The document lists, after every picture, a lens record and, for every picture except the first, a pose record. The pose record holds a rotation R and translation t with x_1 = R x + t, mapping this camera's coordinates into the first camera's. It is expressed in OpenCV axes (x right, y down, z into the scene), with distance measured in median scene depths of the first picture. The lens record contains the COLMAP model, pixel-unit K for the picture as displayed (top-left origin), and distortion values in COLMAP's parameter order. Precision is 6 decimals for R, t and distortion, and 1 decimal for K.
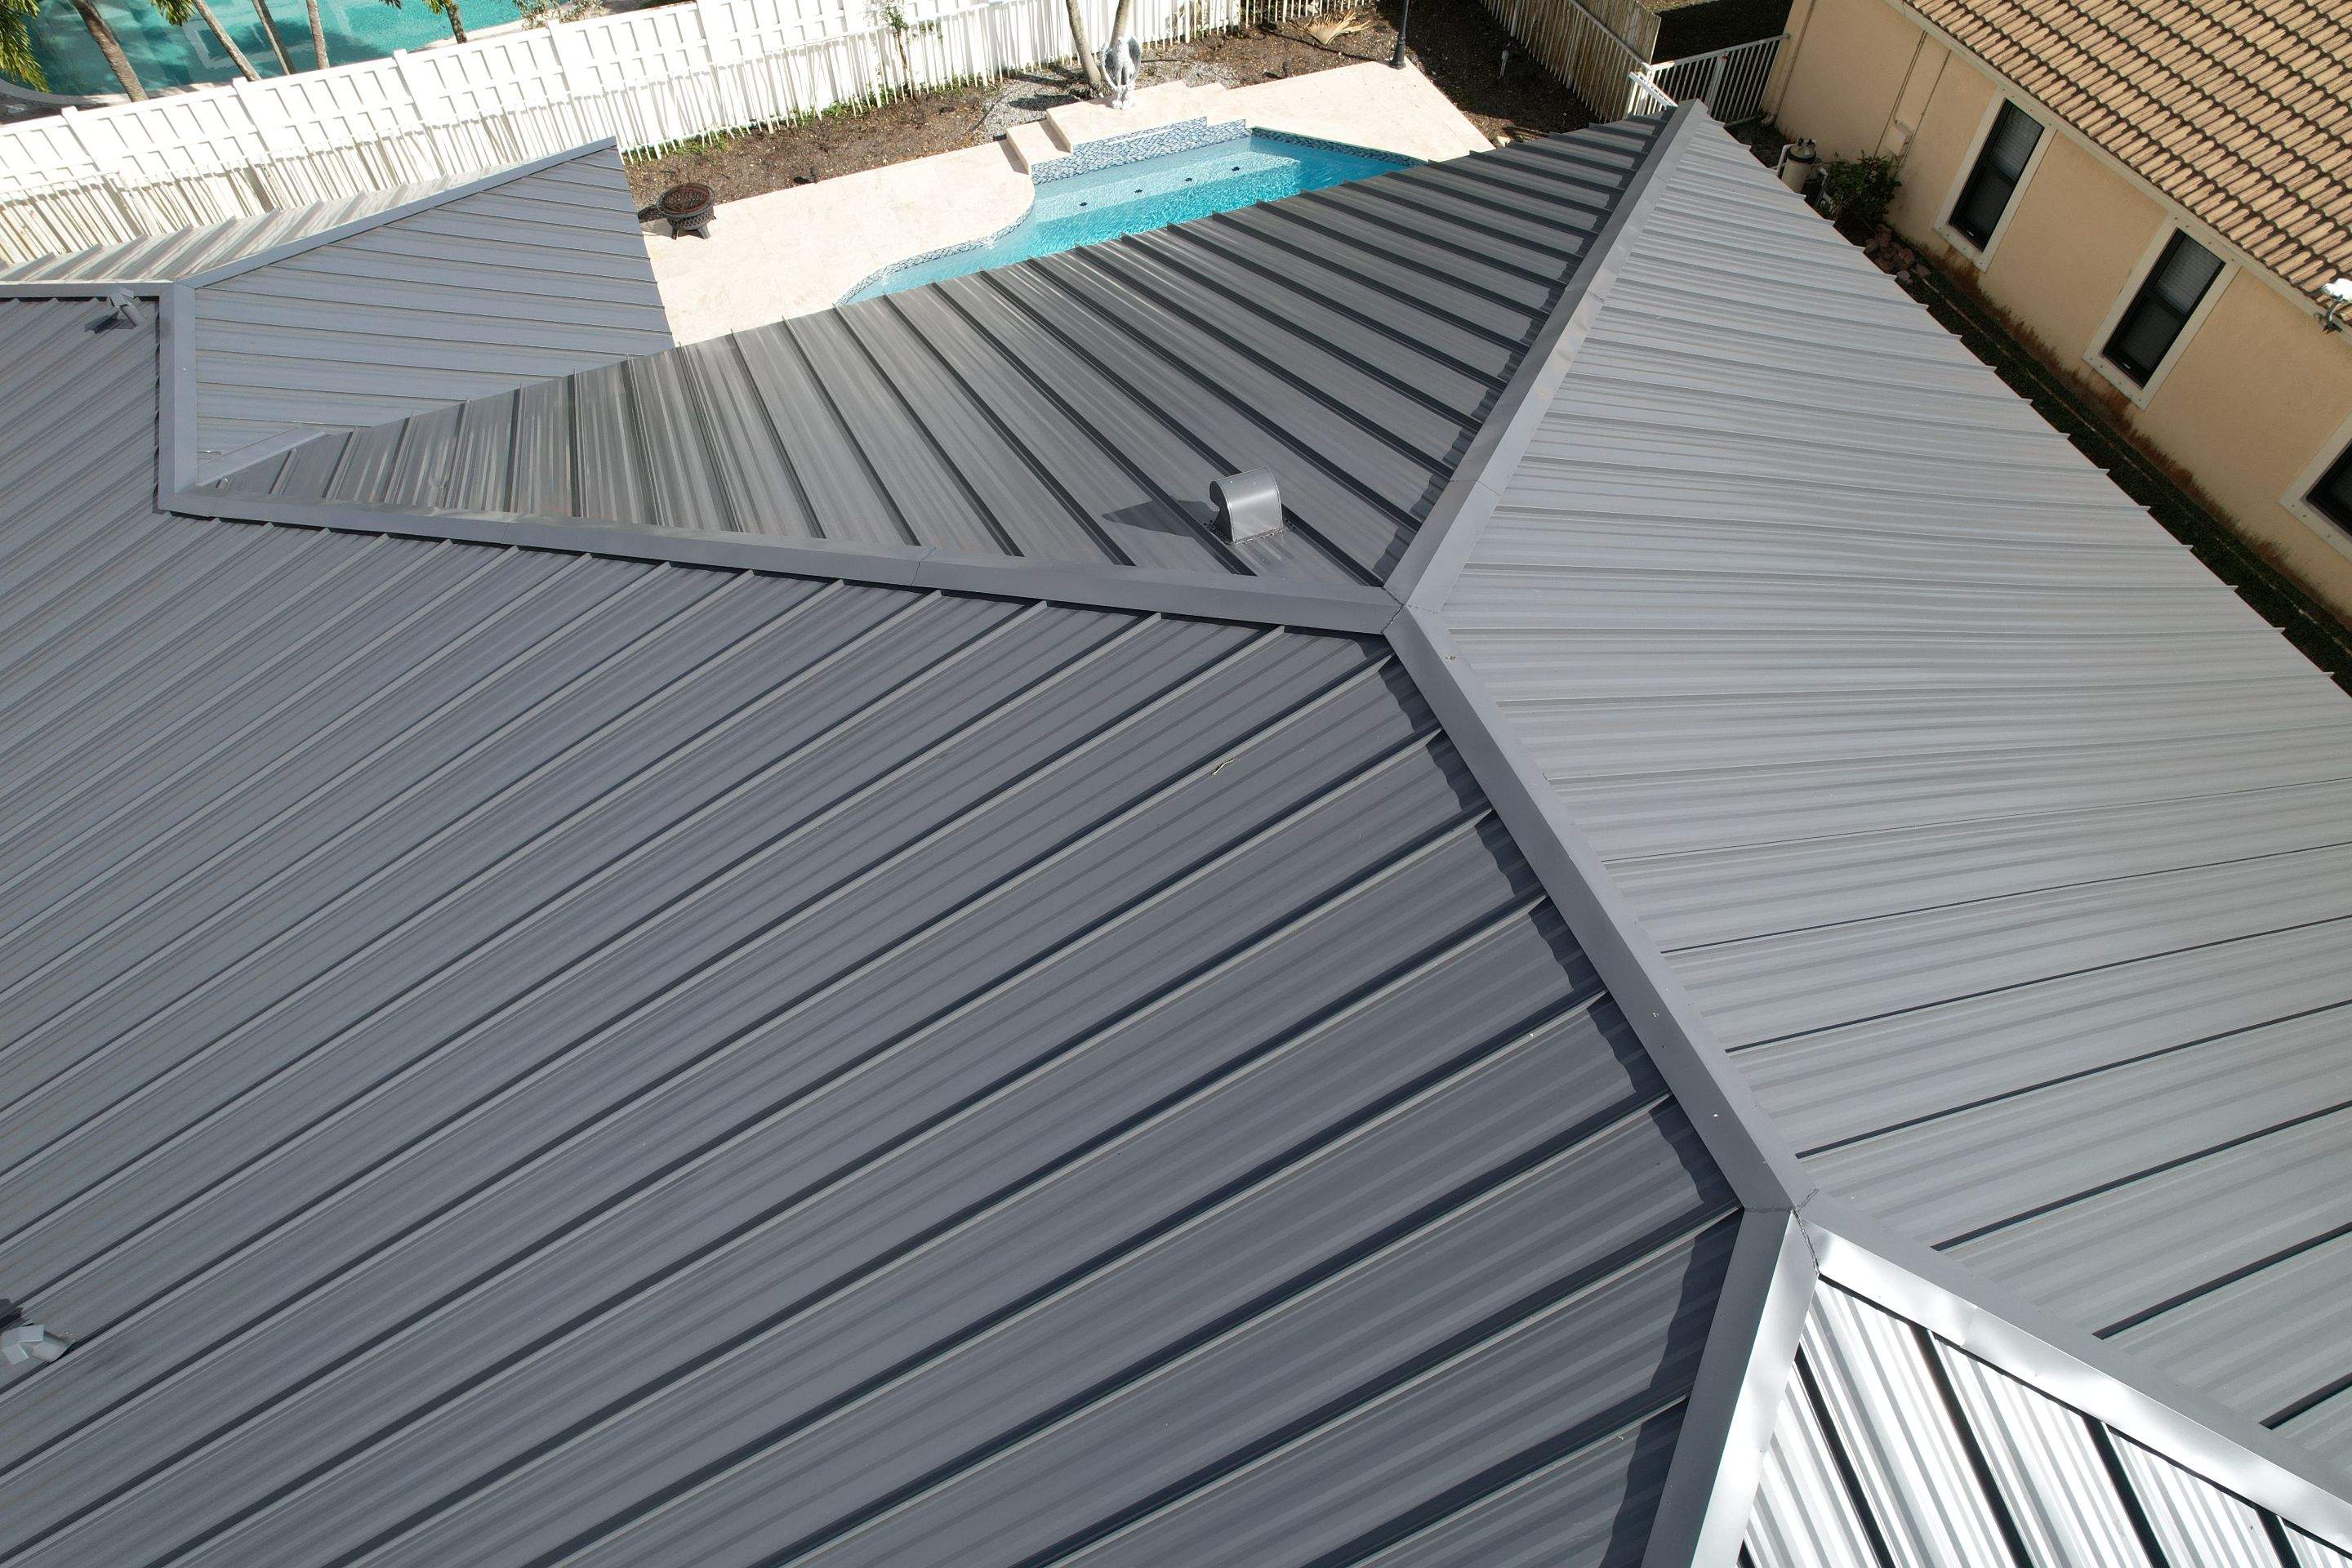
lens RADIAL K [[1492.9, 0, 1176.2], [0, 1492.9, 777.7], [0, 0, 1]] dist [-0.029463, 0.028104]
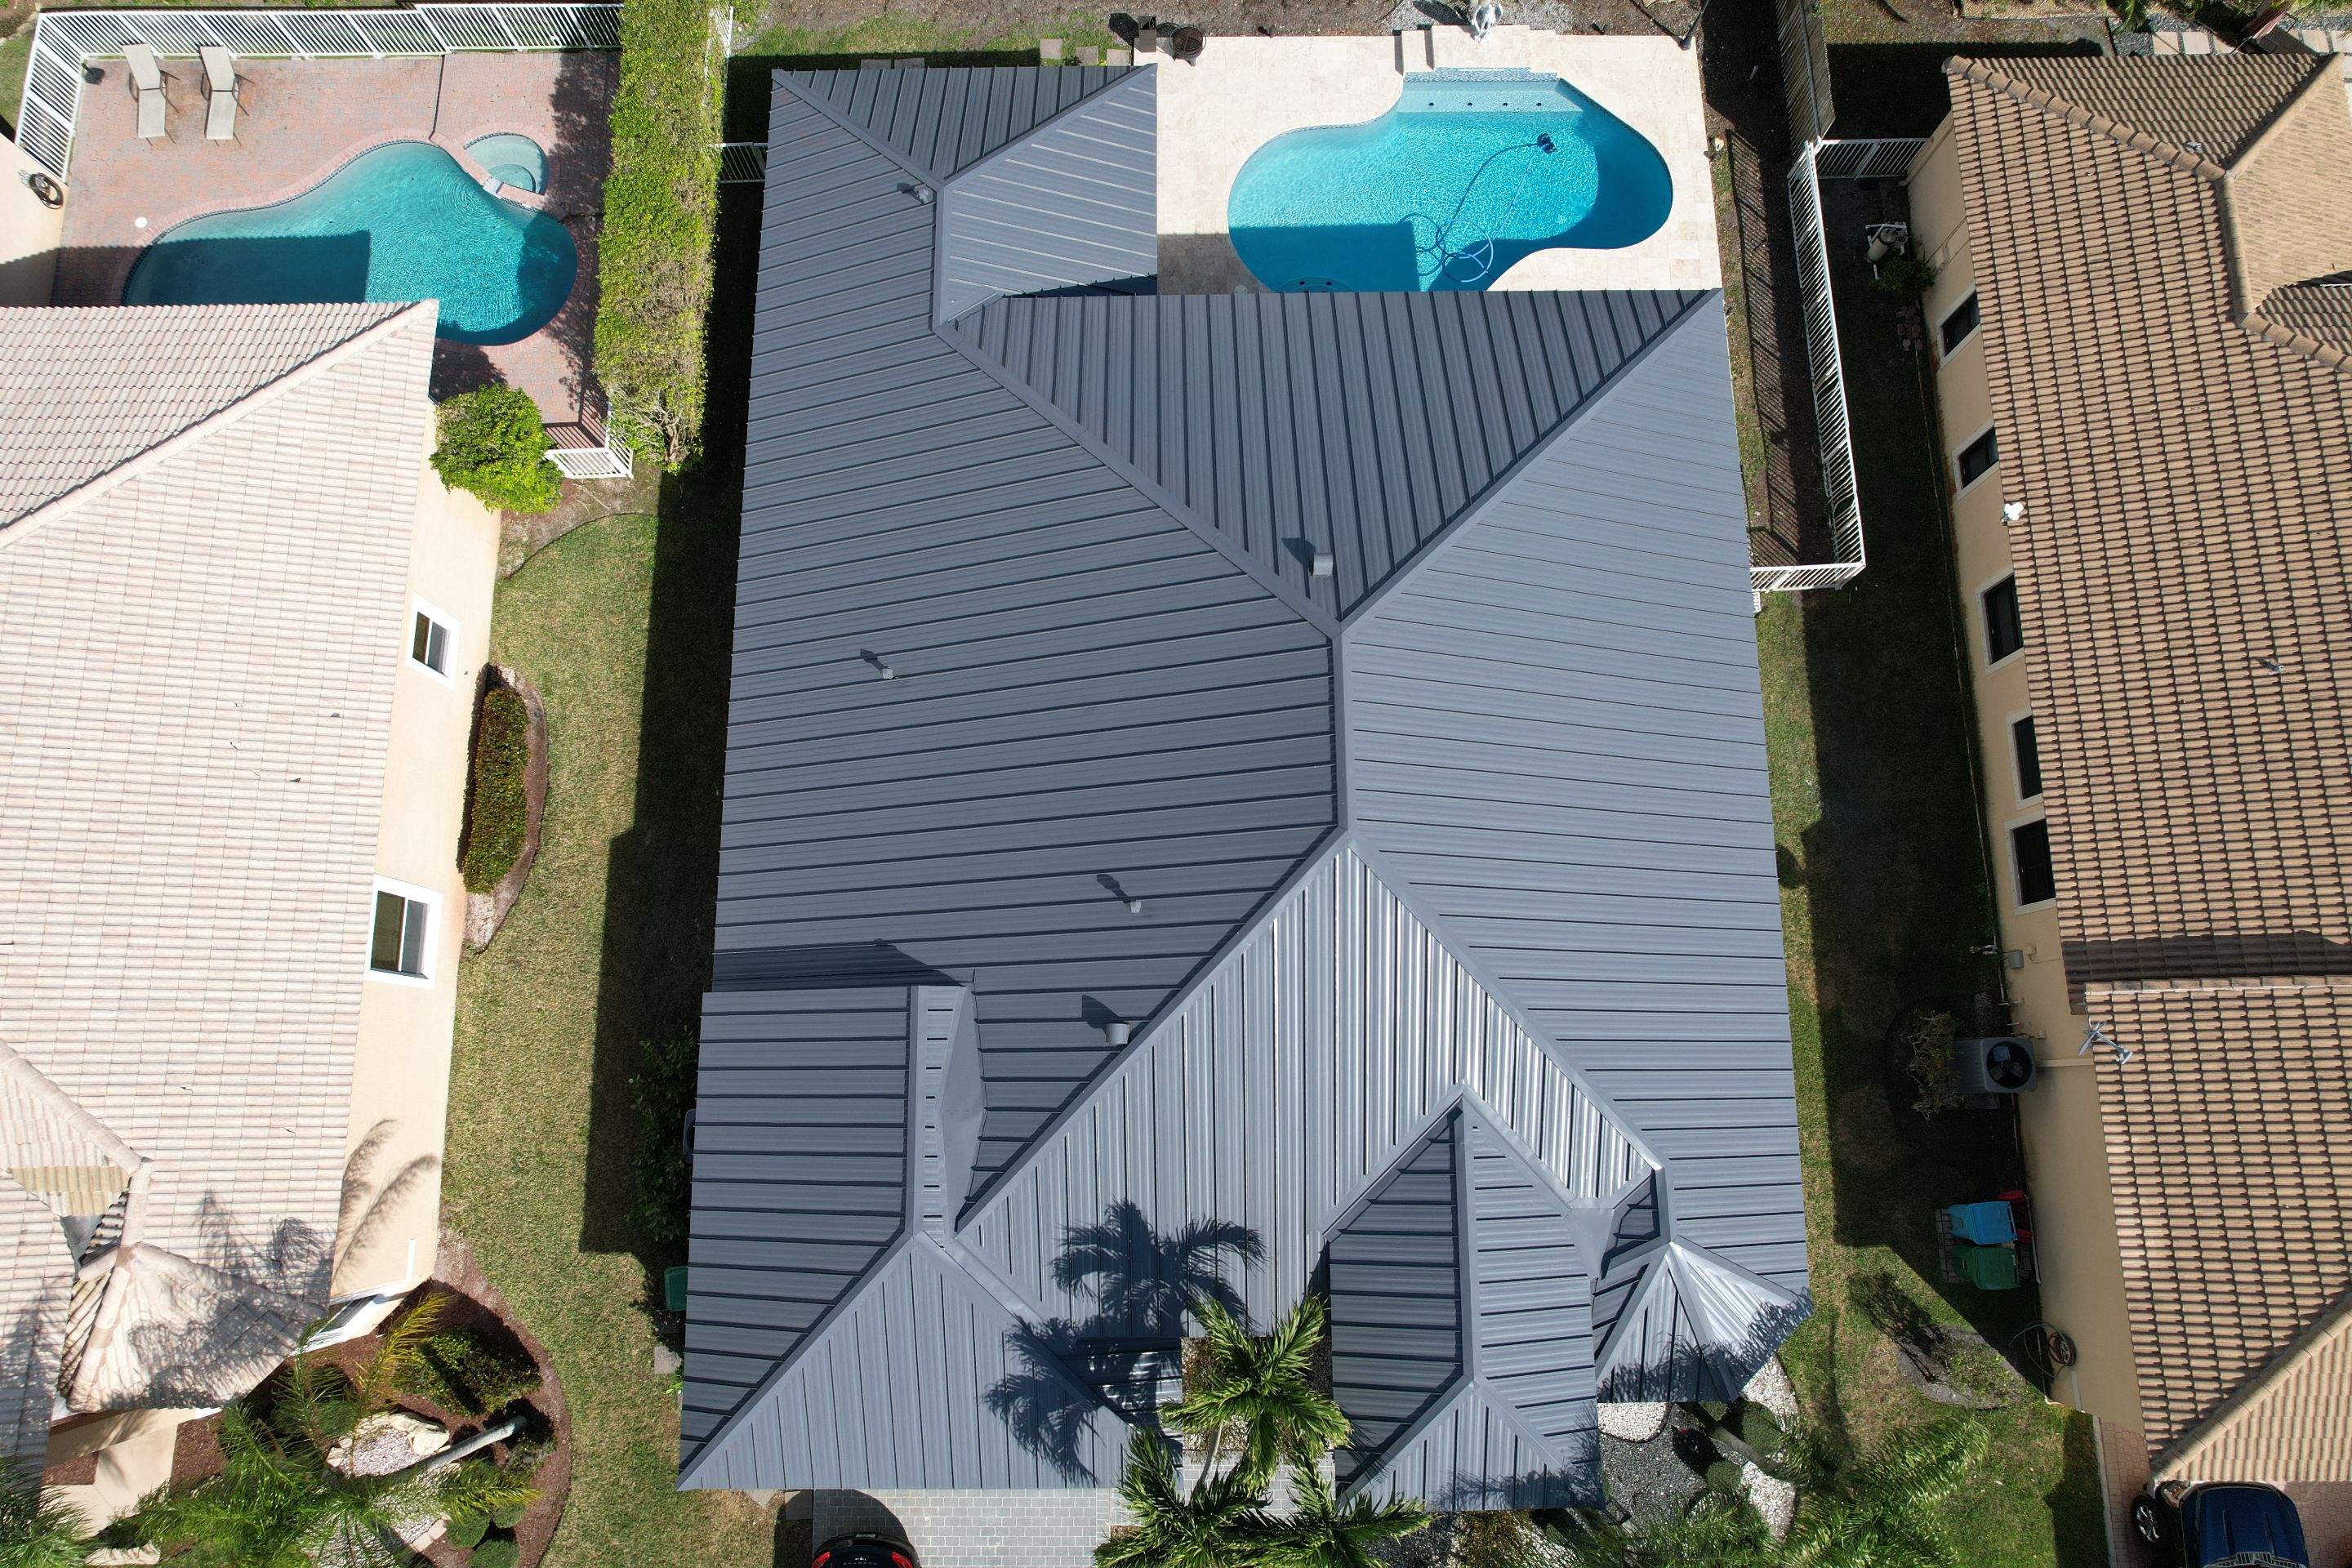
lens RADIAL K [[1492.9, 0, 1187.6], [0, 1492.9, 769.5], [0, 0, 1]] dist [-0.029463, 0.028104]
pose [[0.932158, 0.355704, -0.067493, 0.071949], [-0.298709, 0.860930, 0.411791, -0.492536], [0.204583, -0.363694, 0.908775, -0.969922]]
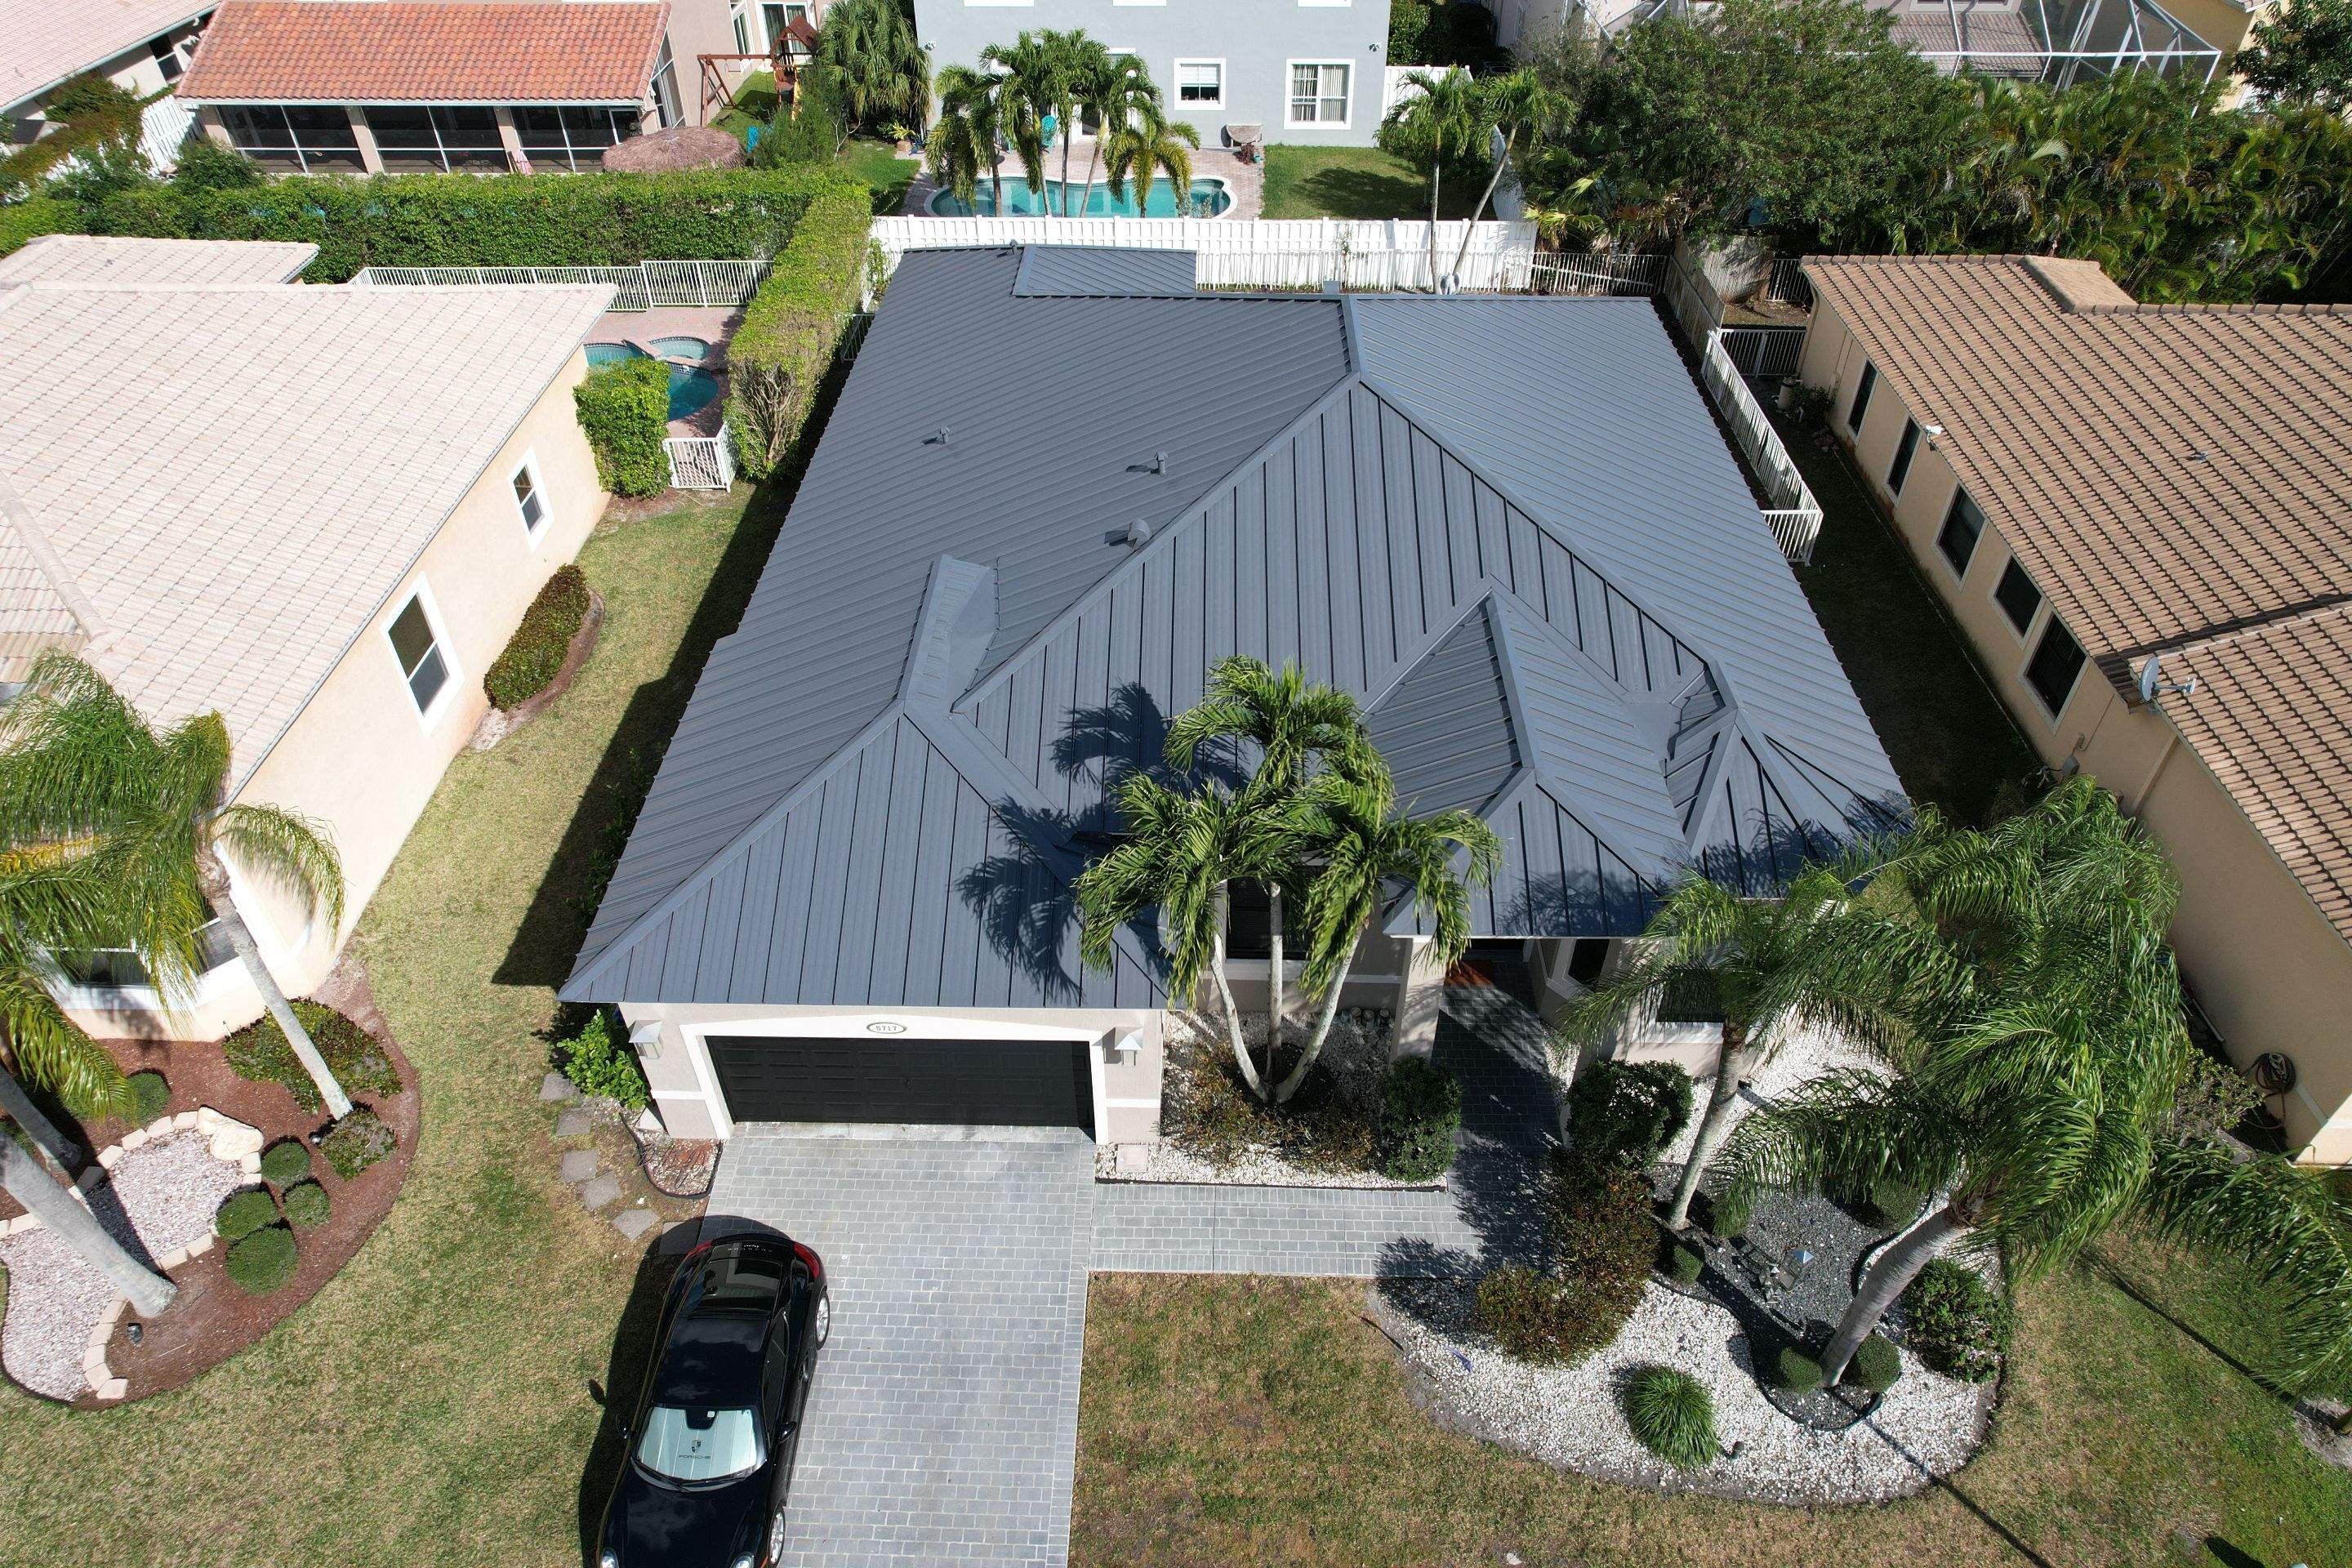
lens RADIAL K [[1492.9, 0, 1173.8], [0, 1492.9, 788.9], [0, 0, 1]] dist [-0.029463, 0.028104]
pose [[0.919432, 0.262916, -0.292439, 0.528140], [-0.325641, 0.925924, -0.191371, 0.857459], [0.220461, 0.271183, 0.936940, -1.047424]]
